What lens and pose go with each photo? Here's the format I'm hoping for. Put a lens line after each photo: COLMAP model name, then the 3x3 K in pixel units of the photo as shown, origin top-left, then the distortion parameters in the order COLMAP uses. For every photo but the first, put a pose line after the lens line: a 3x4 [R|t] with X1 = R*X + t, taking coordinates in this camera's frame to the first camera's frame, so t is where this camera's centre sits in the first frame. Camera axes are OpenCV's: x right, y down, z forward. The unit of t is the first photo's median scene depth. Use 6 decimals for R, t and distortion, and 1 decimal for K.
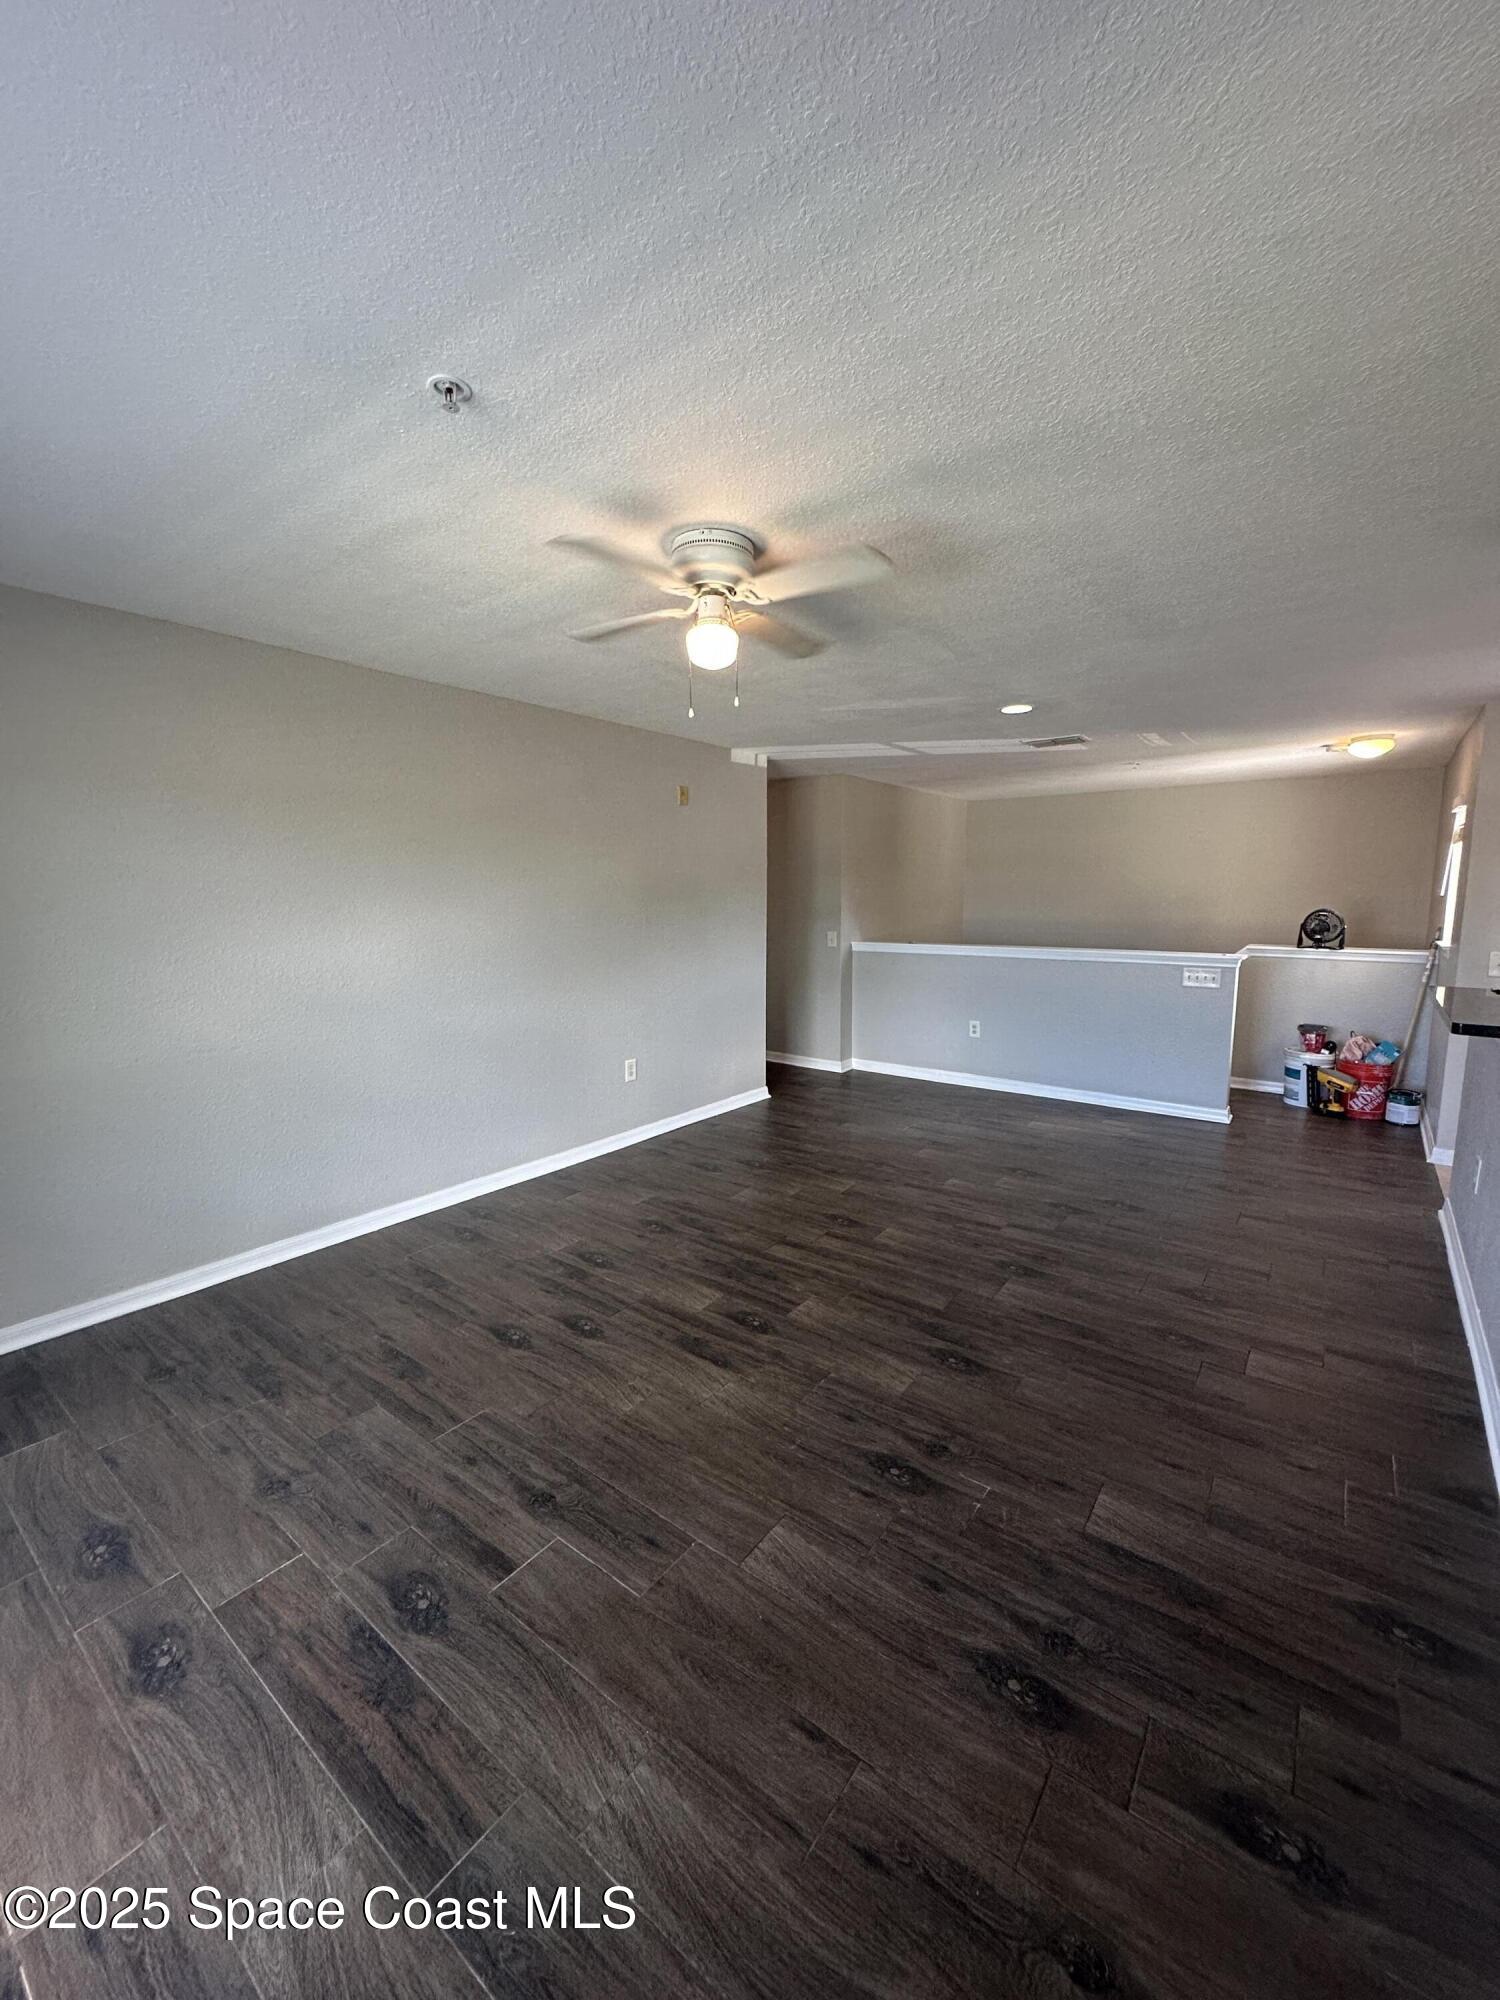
lens RADIAL K [[799.9, 0, 757.2], [0, 799.9, 1006.0], [0, 0, 1]] dist [-0.003653, -0.000081]
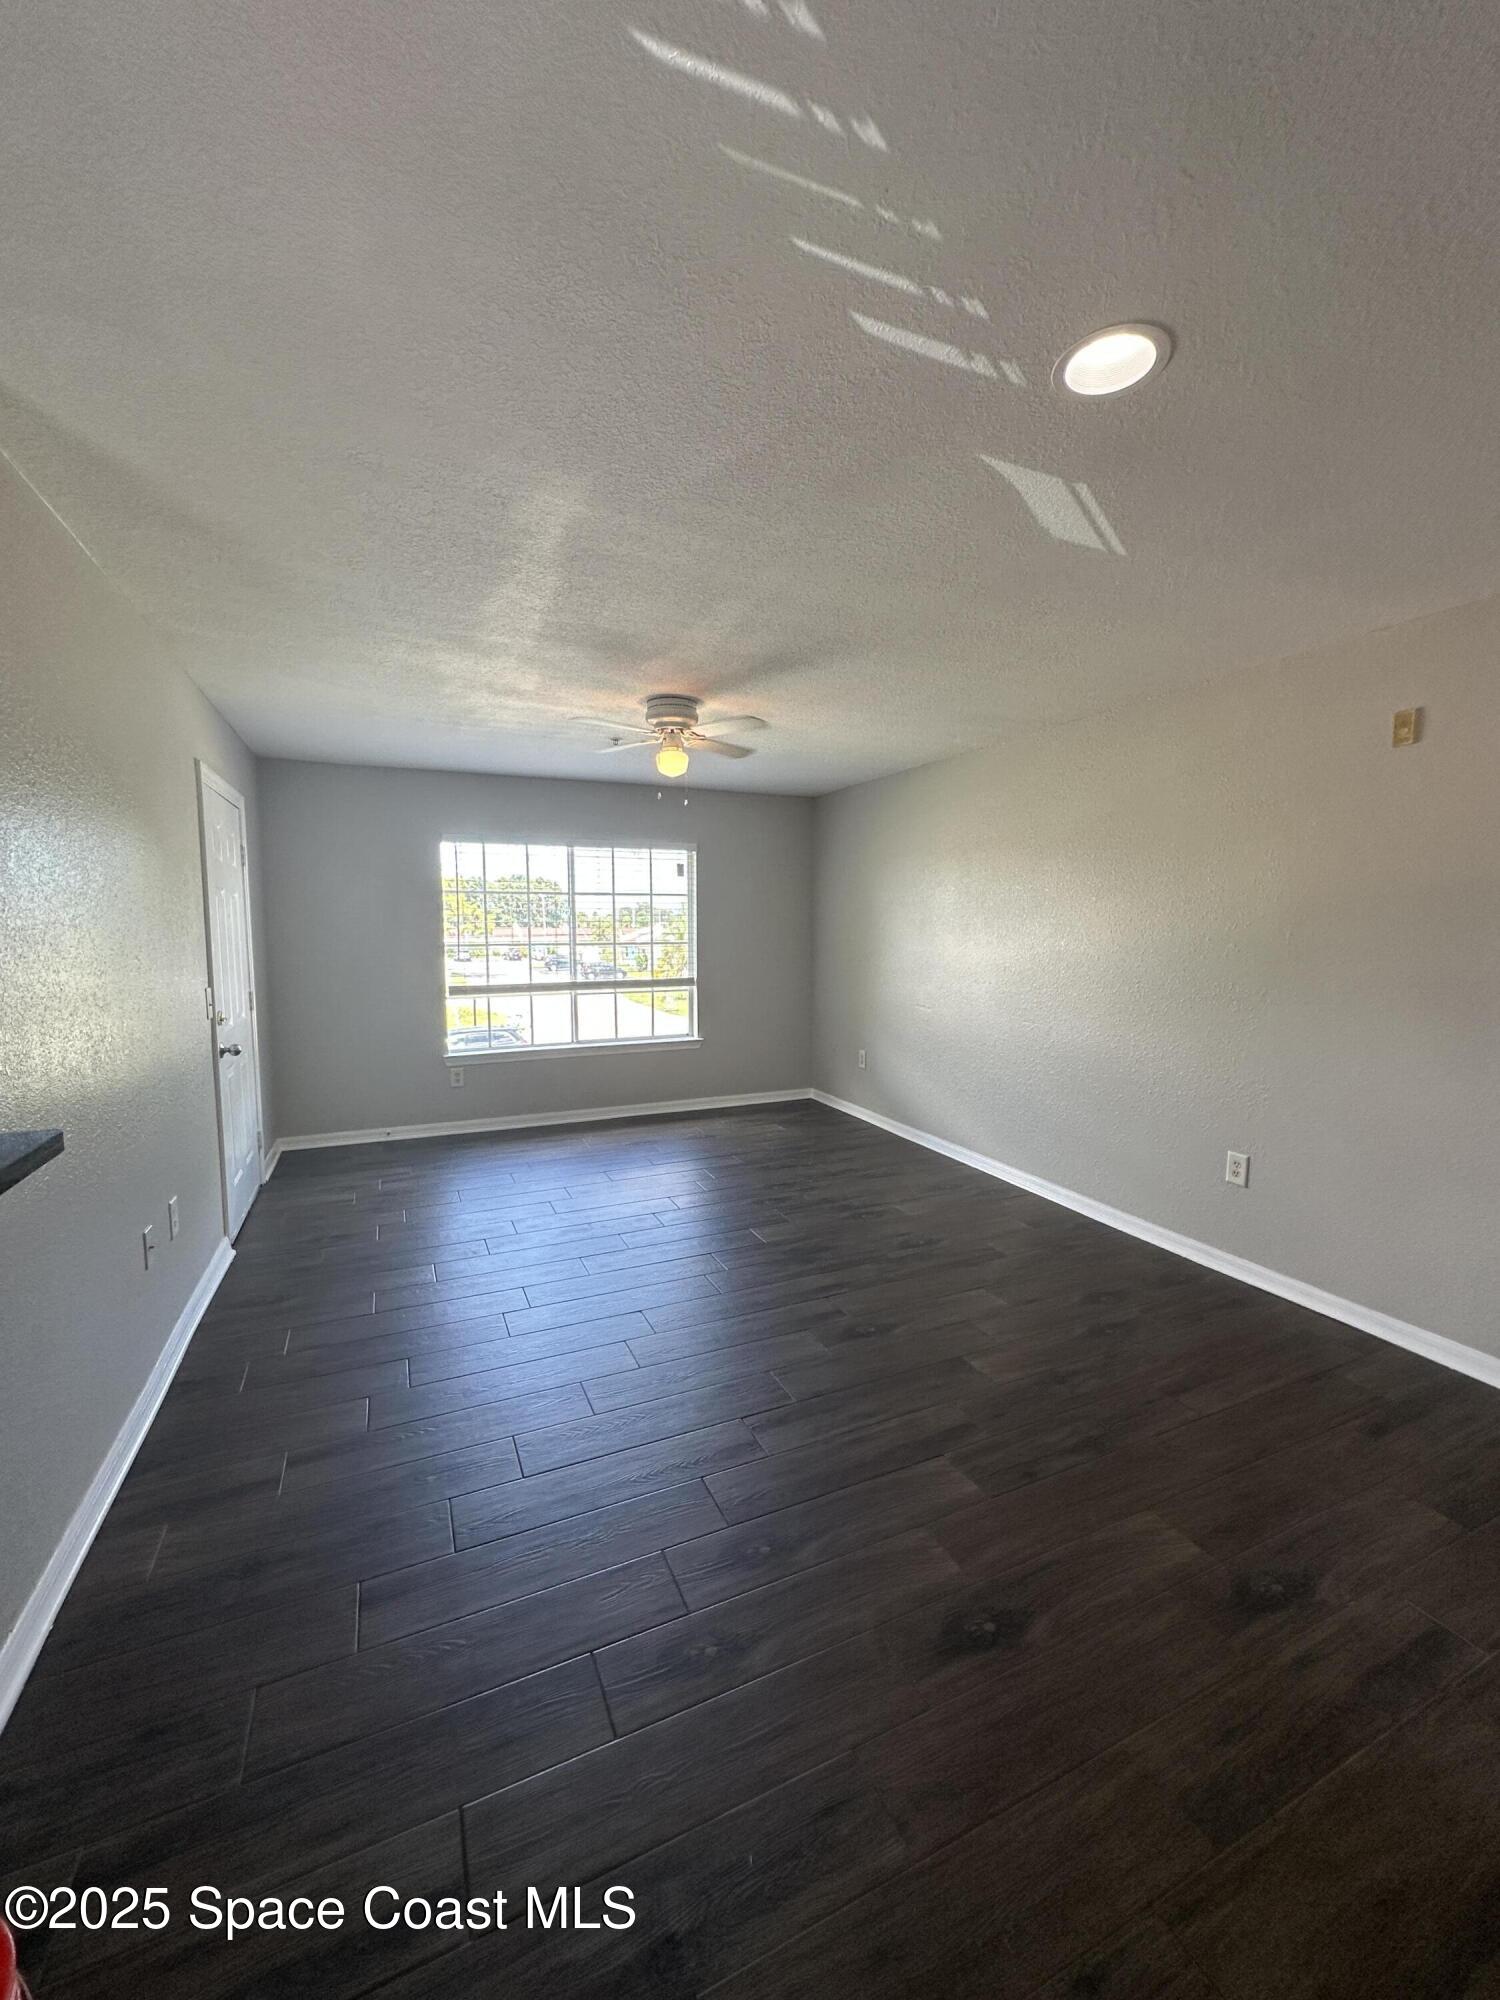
lens RADIAL K [[799.9, 0, 744.4], [0, 799.9, 998.2], [0, 0, 1]] dist [-0.003653, -0.000081]
pose [[-0.490382, 0.080489, -0.867783, 0.815544], [-0.120727, 0.979852, 0.159106, -0.155523], [0.863105, 0.182787, -0.470784, 1.211202]]
